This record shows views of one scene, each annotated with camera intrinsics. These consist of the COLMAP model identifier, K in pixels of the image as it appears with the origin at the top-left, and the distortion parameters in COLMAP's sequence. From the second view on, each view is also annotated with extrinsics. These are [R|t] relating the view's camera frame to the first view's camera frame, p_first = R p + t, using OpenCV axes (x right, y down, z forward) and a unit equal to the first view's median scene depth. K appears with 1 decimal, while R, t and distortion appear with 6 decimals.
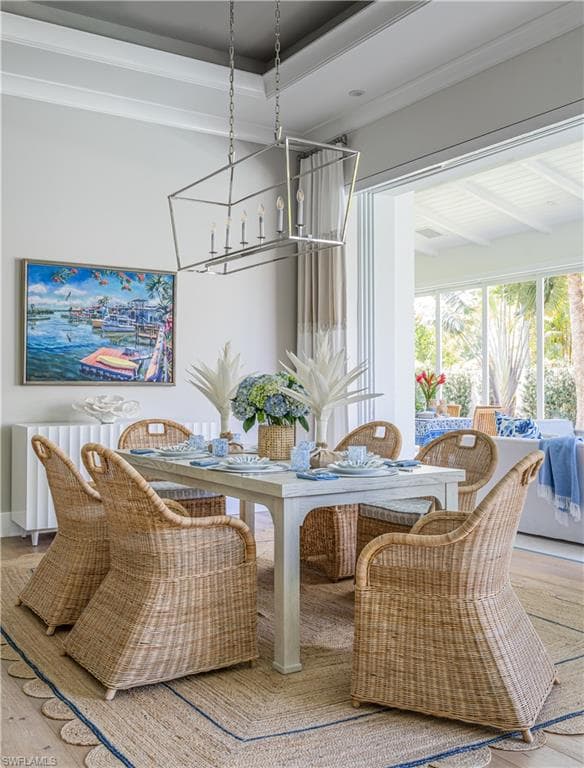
lens RADIAL K [[794.2, 0, 289.7], [0, 794.2, 384.1], [0, 0, 1]] dist [-0.002214, 0.000000]
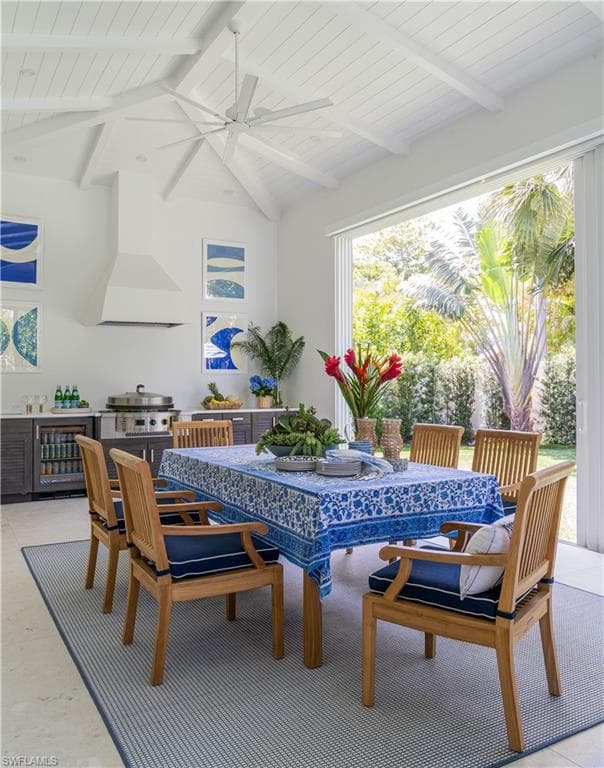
lens RADIAL K [[650.5, 0, 305.2], [0, 650.5, 383.3], [0, 0, 1]] dist [-0.020554, -0.001895]
pose [[0.999211, -0.003554, -0.039568, 0.089056], [0.003628, 0.999992, 0.001800, 0.000754], [0.039562, -0.001942, 0.999215, 0.359344]]
